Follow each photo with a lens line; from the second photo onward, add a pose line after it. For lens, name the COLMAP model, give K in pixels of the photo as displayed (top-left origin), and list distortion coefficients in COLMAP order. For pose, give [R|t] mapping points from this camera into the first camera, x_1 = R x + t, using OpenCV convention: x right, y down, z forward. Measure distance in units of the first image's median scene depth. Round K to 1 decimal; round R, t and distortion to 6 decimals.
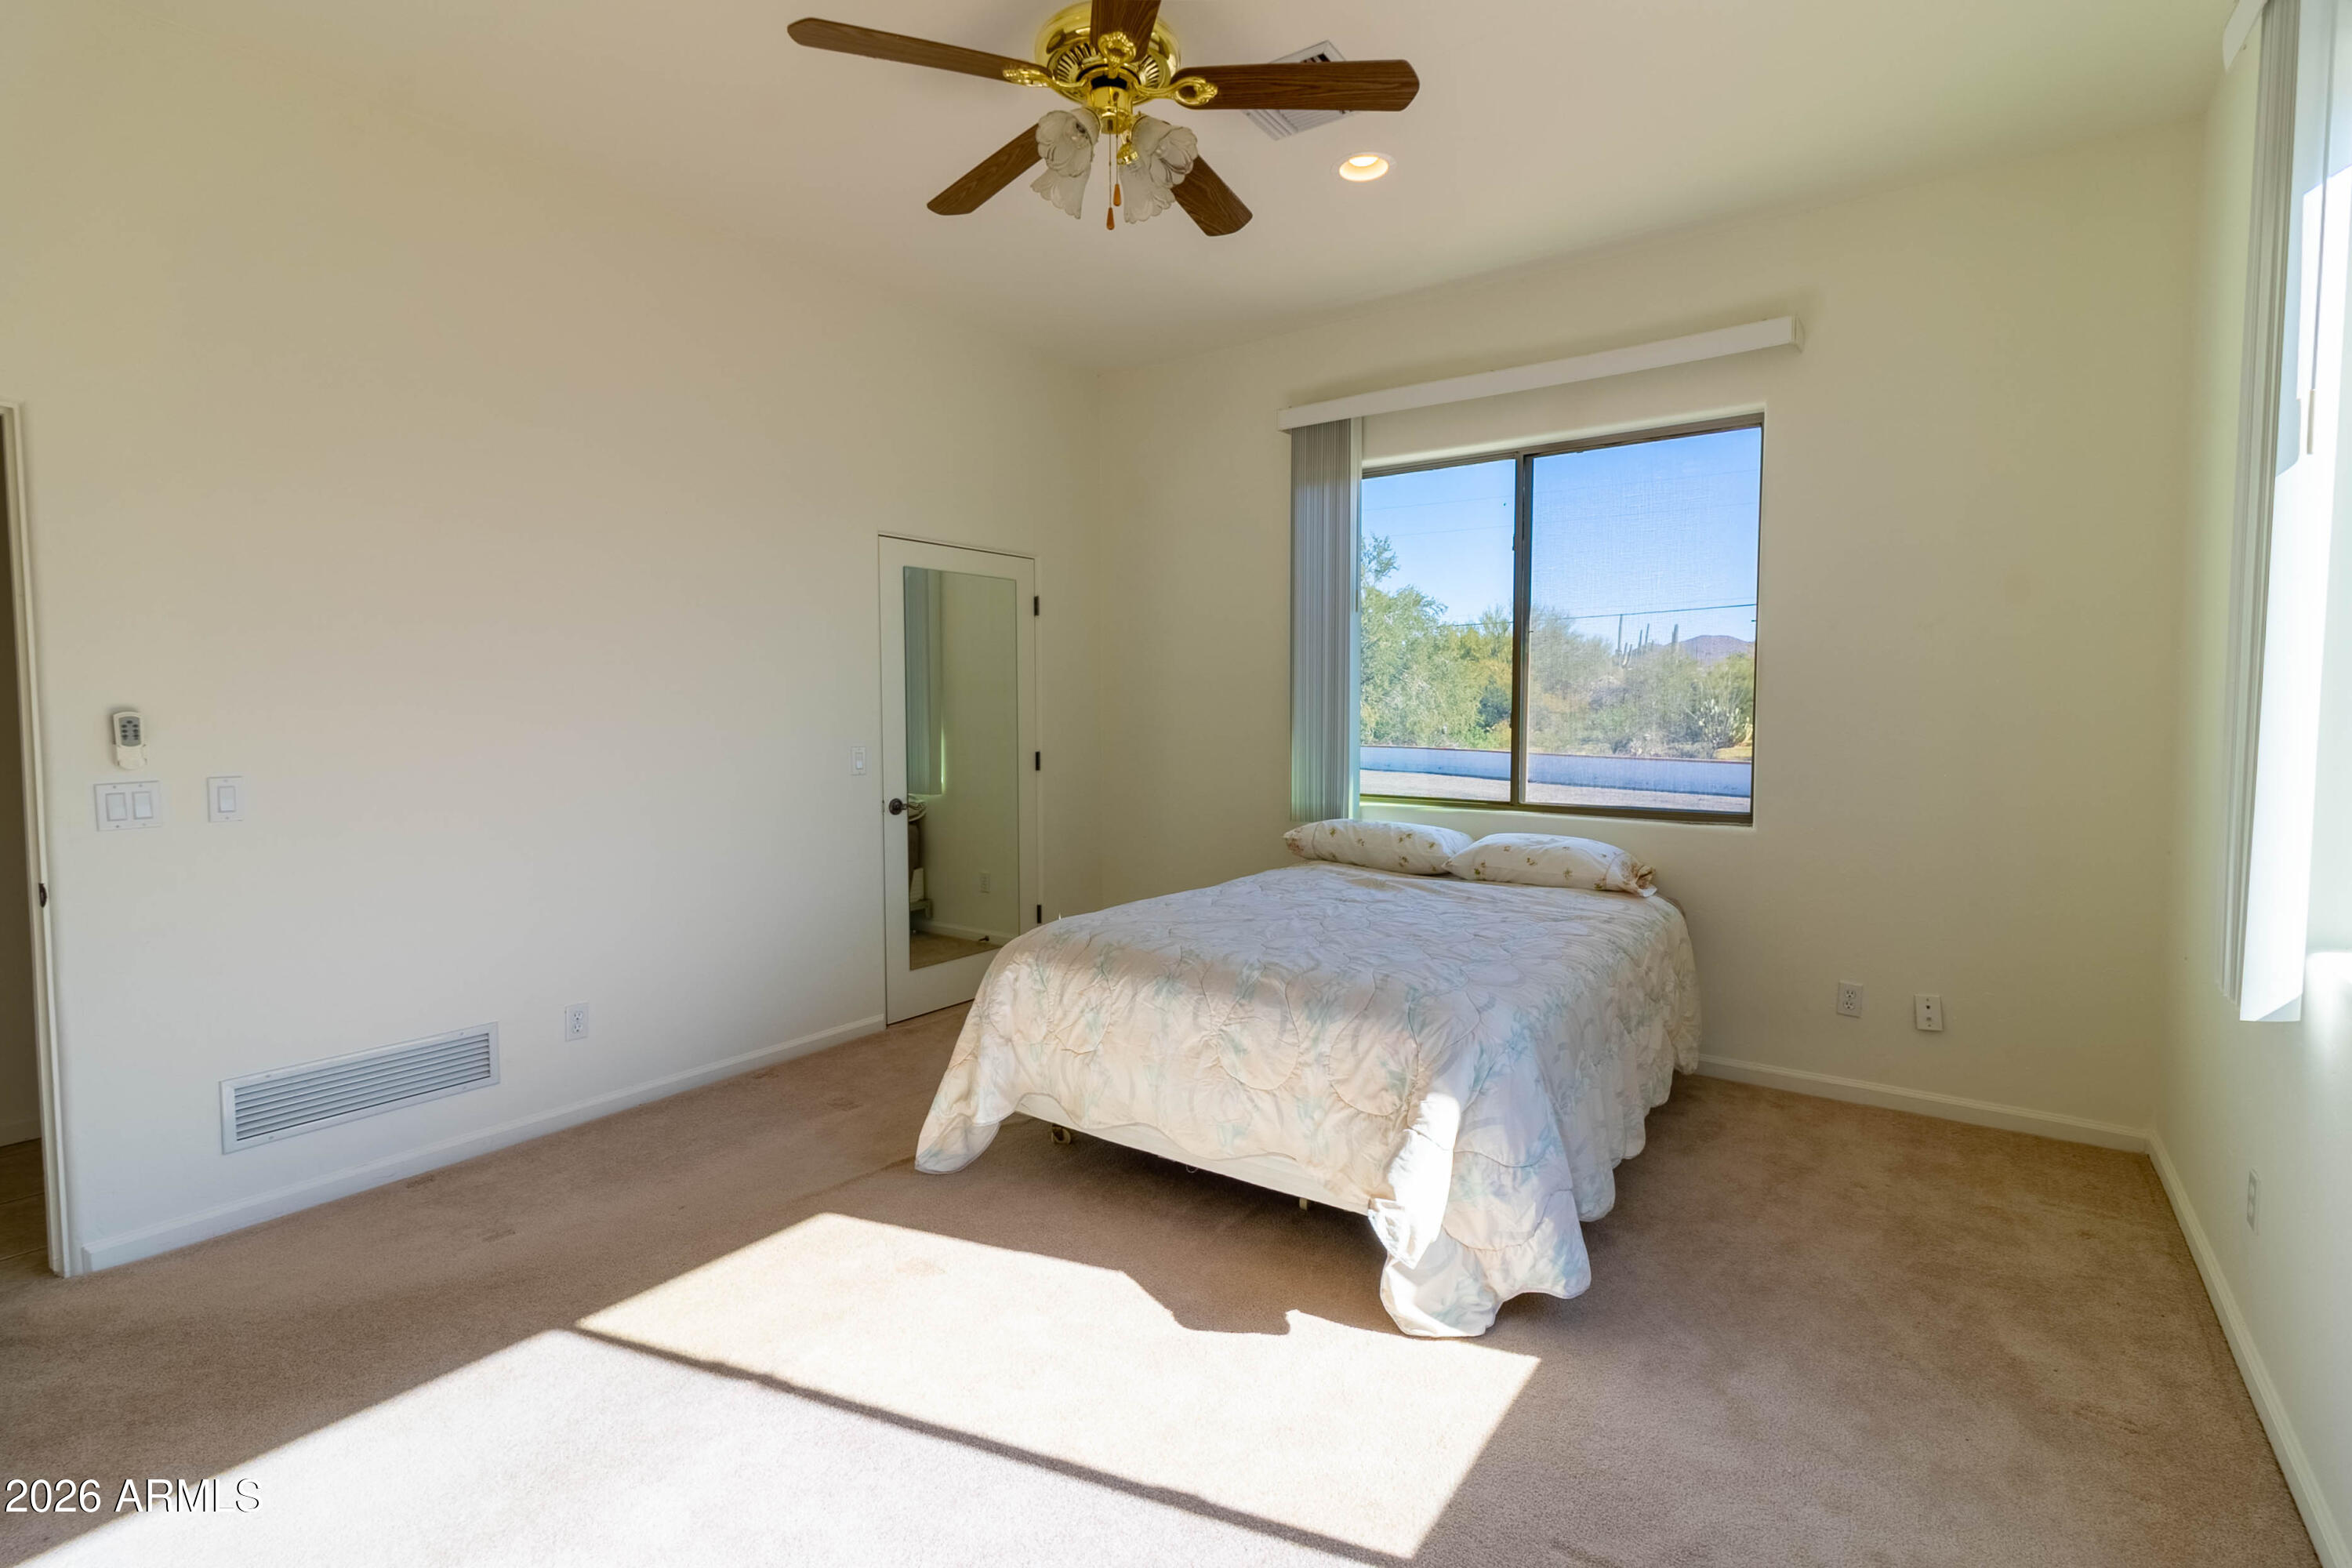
lens RADIAL K [[1077.4, 0, 1169.1], [0, 1077.4, 771.2], [0, 0, 1]] dist [0.002136, 0.000792]
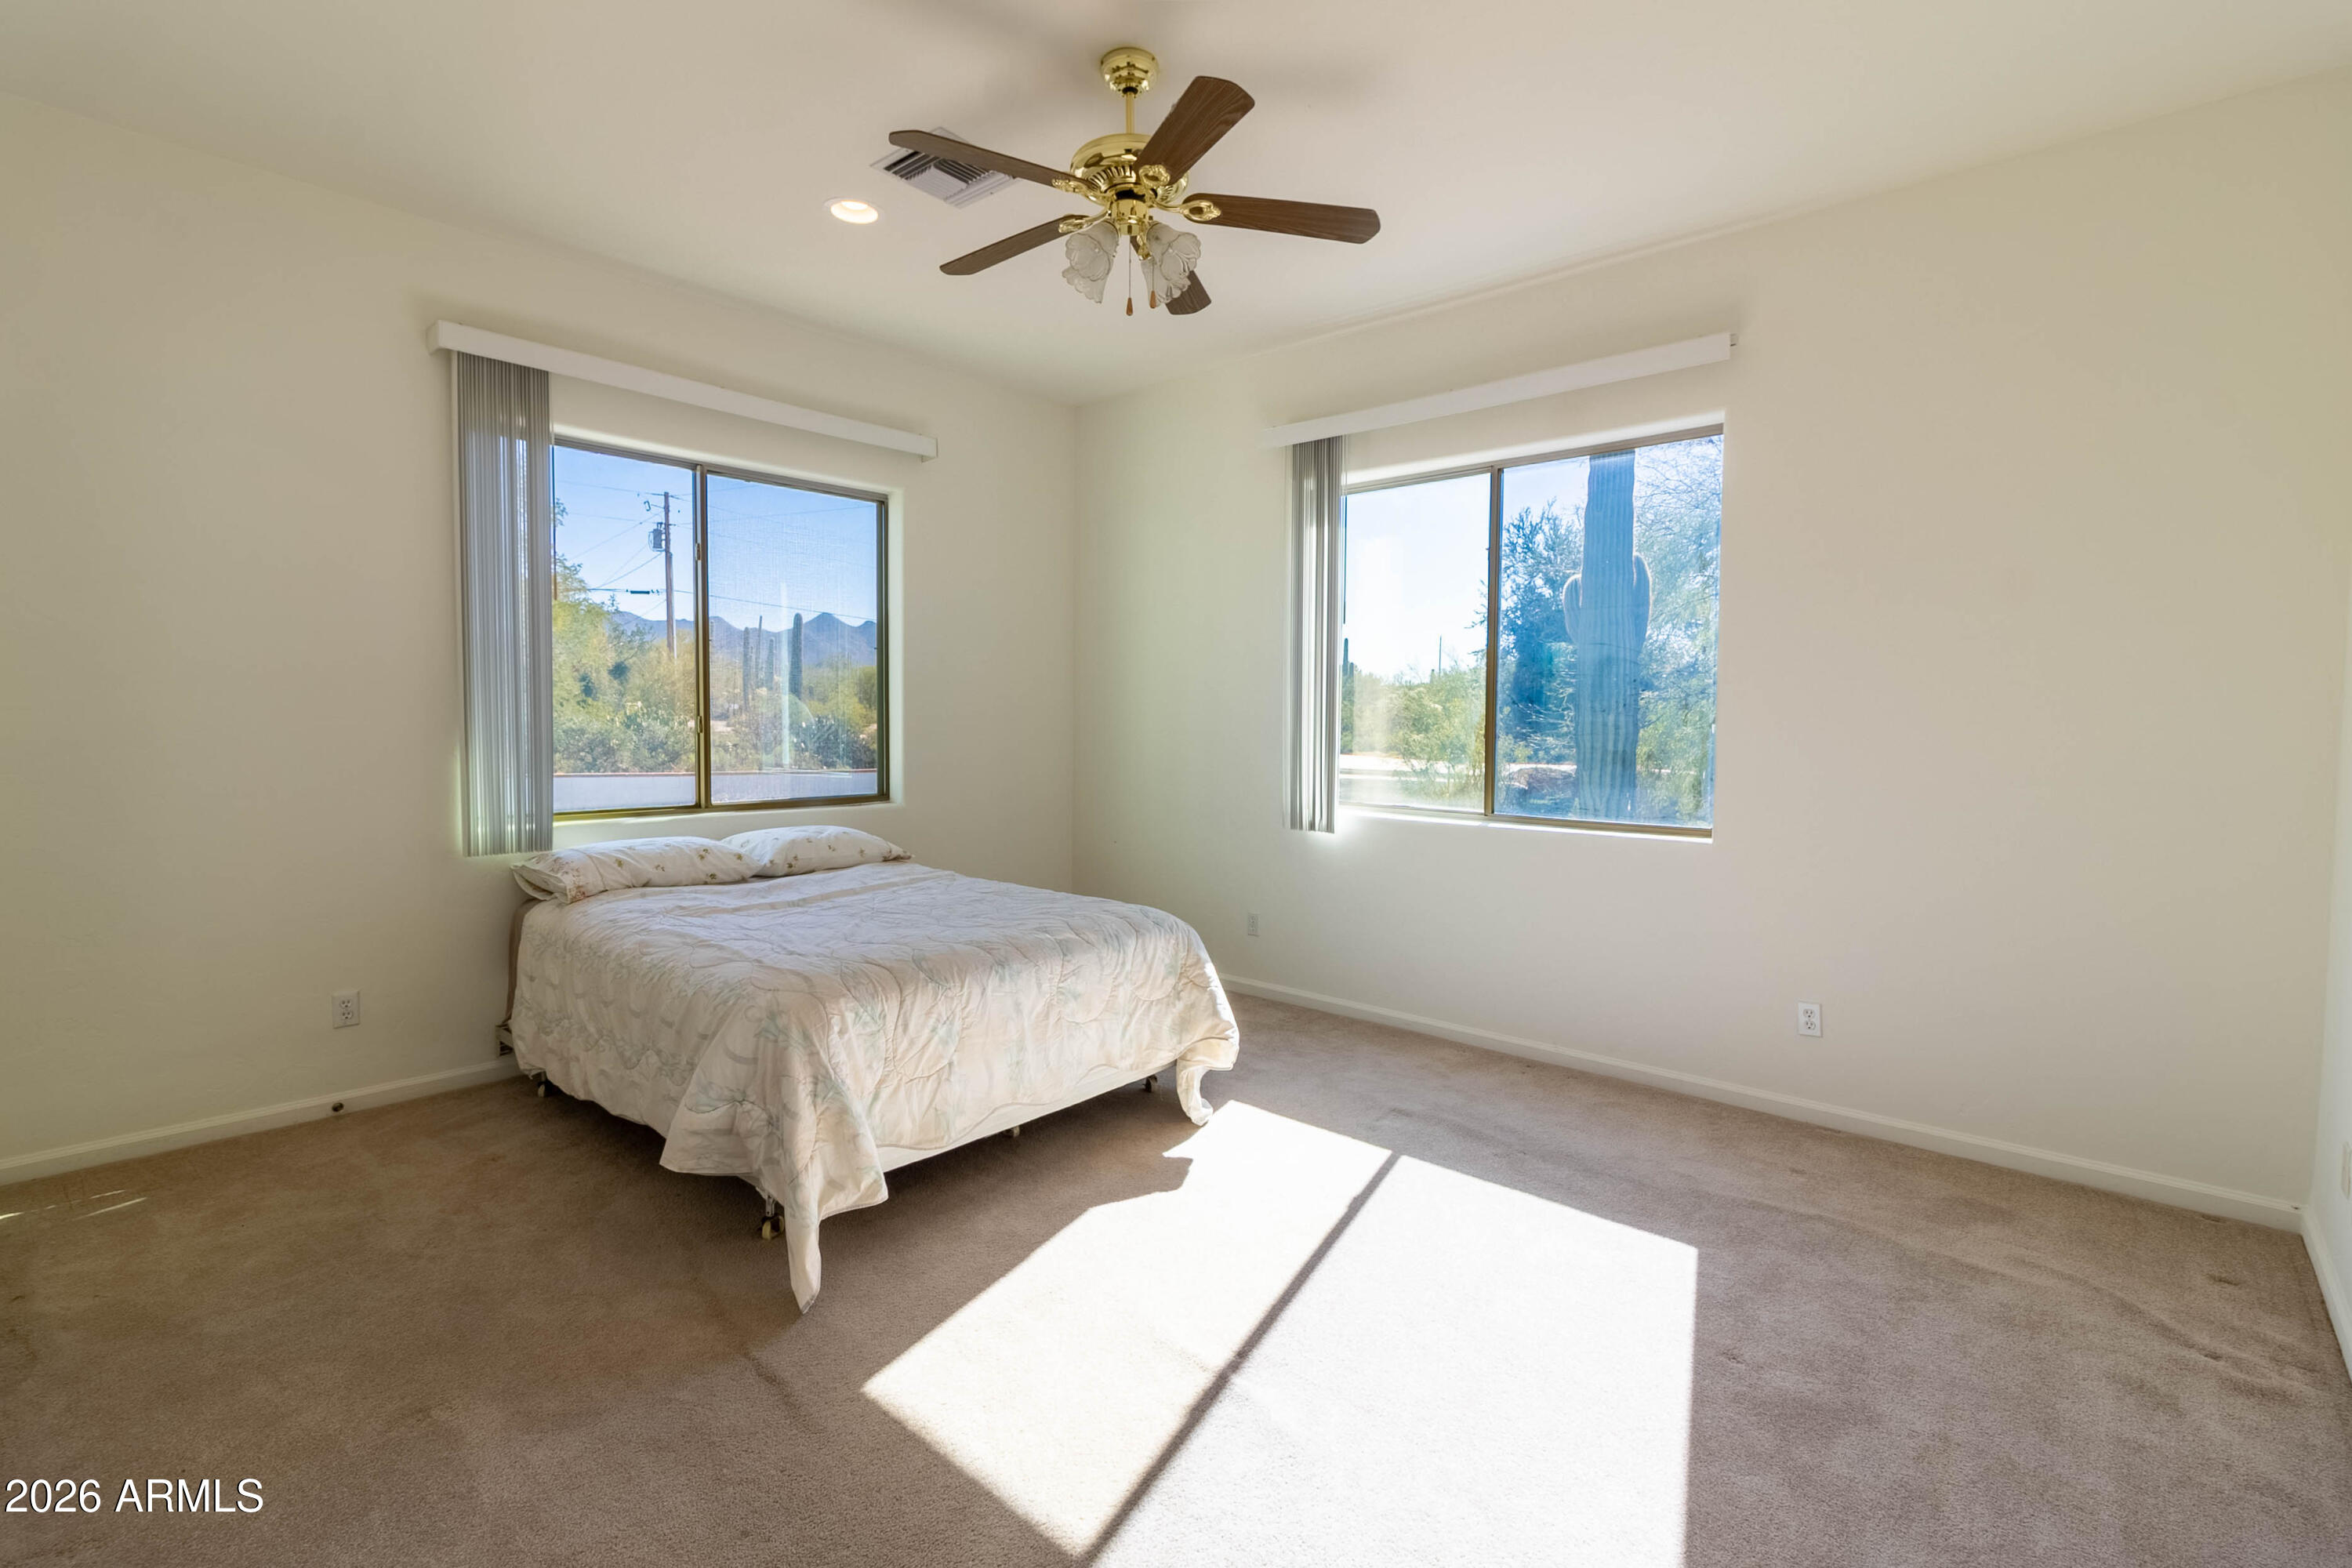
lens RADIAL K [[1077.4, 0, 1174.4], [0, 1077.4, 788.1], [0, 0, 1]] dist [0.002136, 0.000792]
pose [[0.111417, -0.070744, 0.991253, -1.014106], [0.057635, 0.996244, 0.064622, -0.043260], [-0.992101, 0.049931, 0.115075, 0.675859]]
